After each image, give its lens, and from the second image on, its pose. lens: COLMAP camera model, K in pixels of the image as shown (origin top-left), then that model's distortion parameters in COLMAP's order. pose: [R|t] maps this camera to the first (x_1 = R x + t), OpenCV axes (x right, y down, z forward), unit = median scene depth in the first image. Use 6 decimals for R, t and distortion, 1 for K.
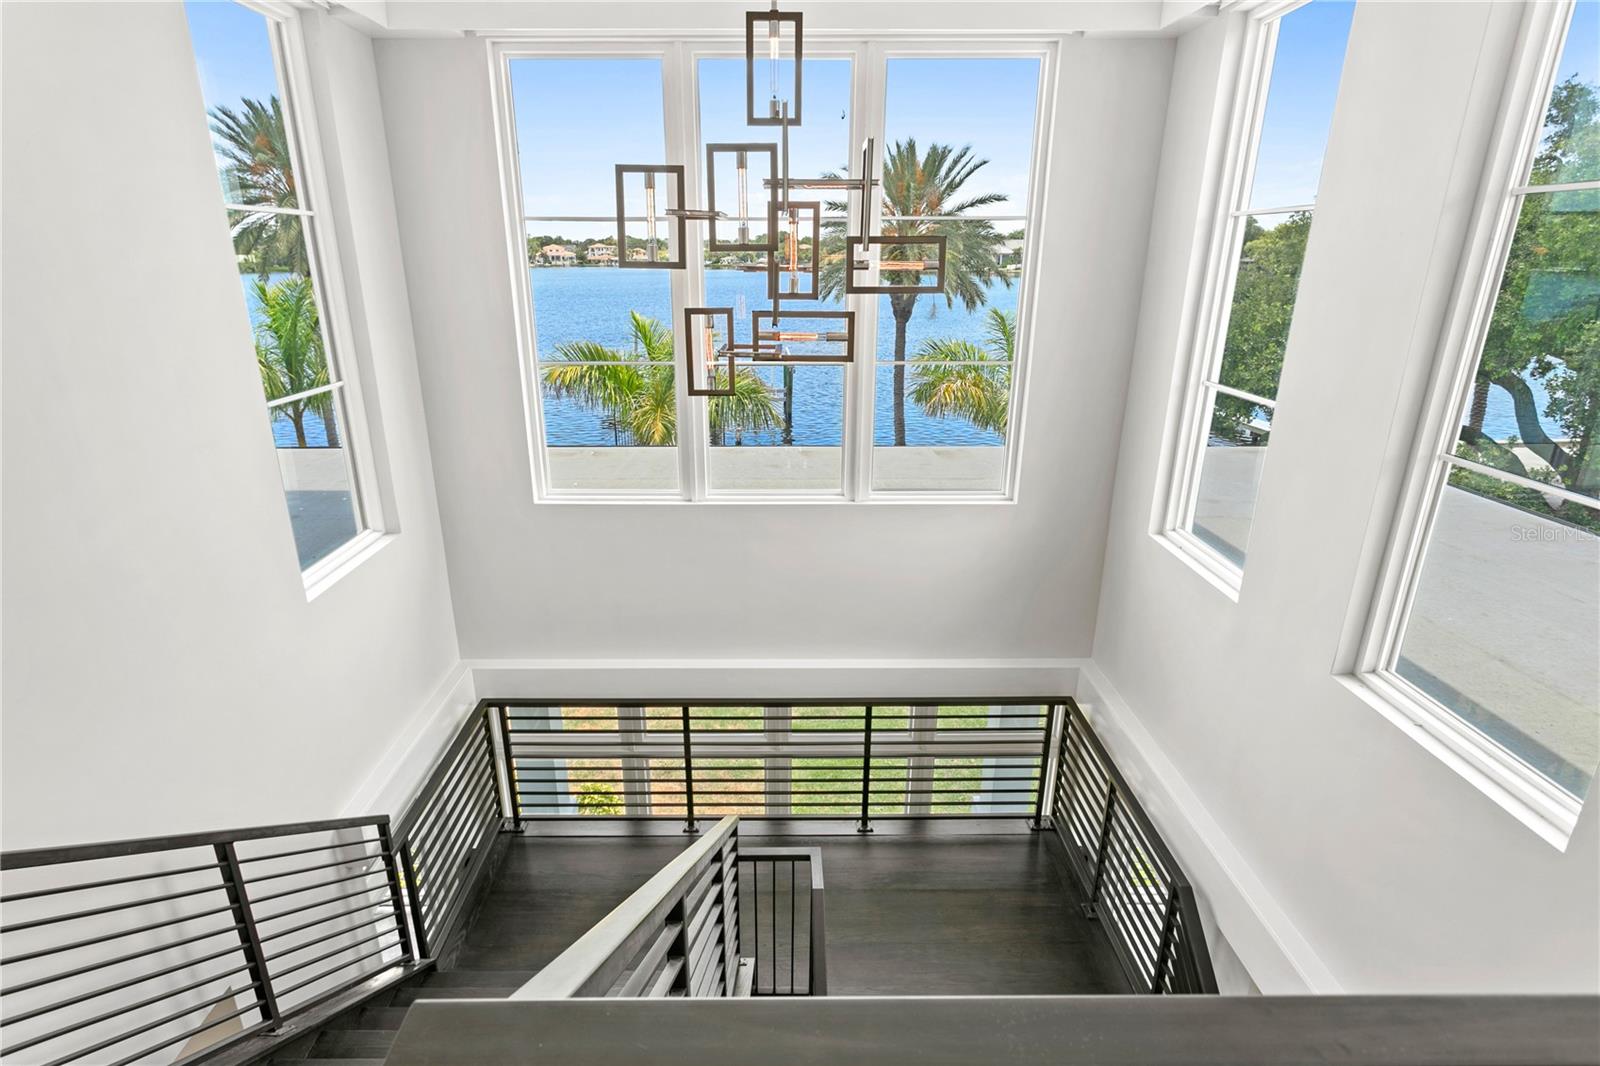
lens RADIAL K [[808.1, 0, 775.9], [0, 808.1, 528.1], [0, 0, 1]] dist [0.014674, 0.000175]
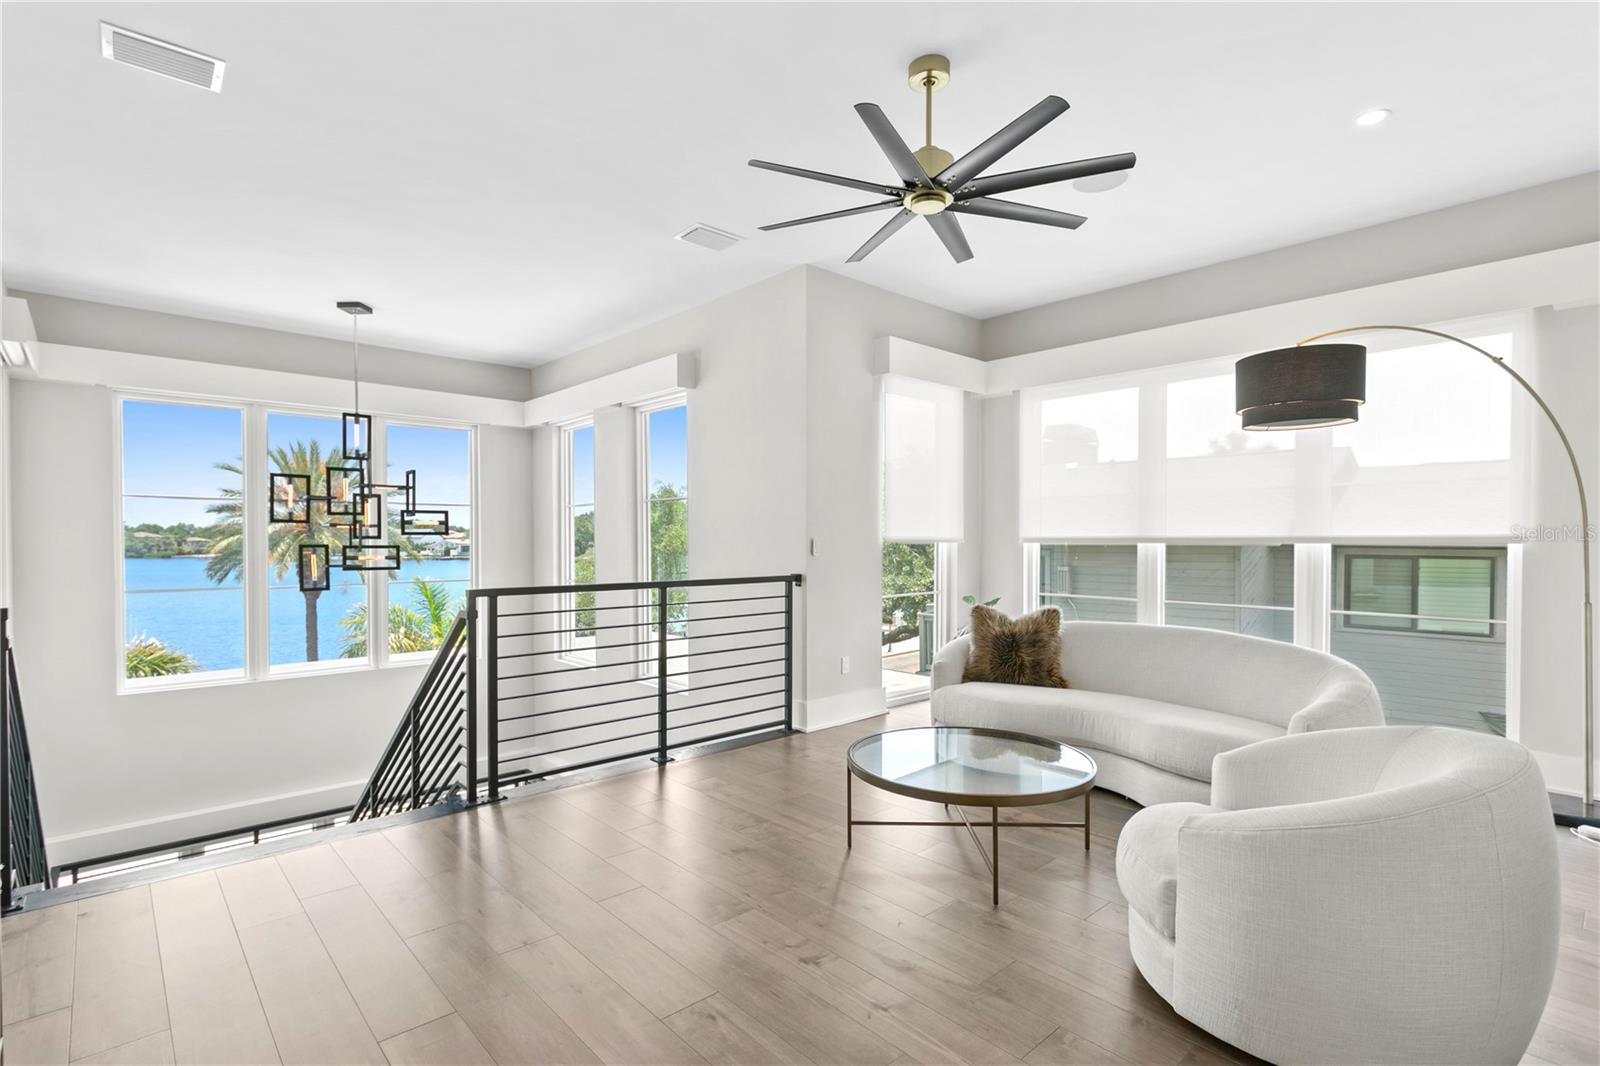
lens RADIAL K [[768.5, 0, 795.2], [0, 768.5, 546.0], [0, 0, 1]] dist [-0.015117, -0.000280]
pose [[0.735794, -0.005142, 0.677186, -0.516076], [0.218448, 0.948320, -0.230153, 0.428472], [-0.641006, 0.317275, 0.698891, -1.062123]]
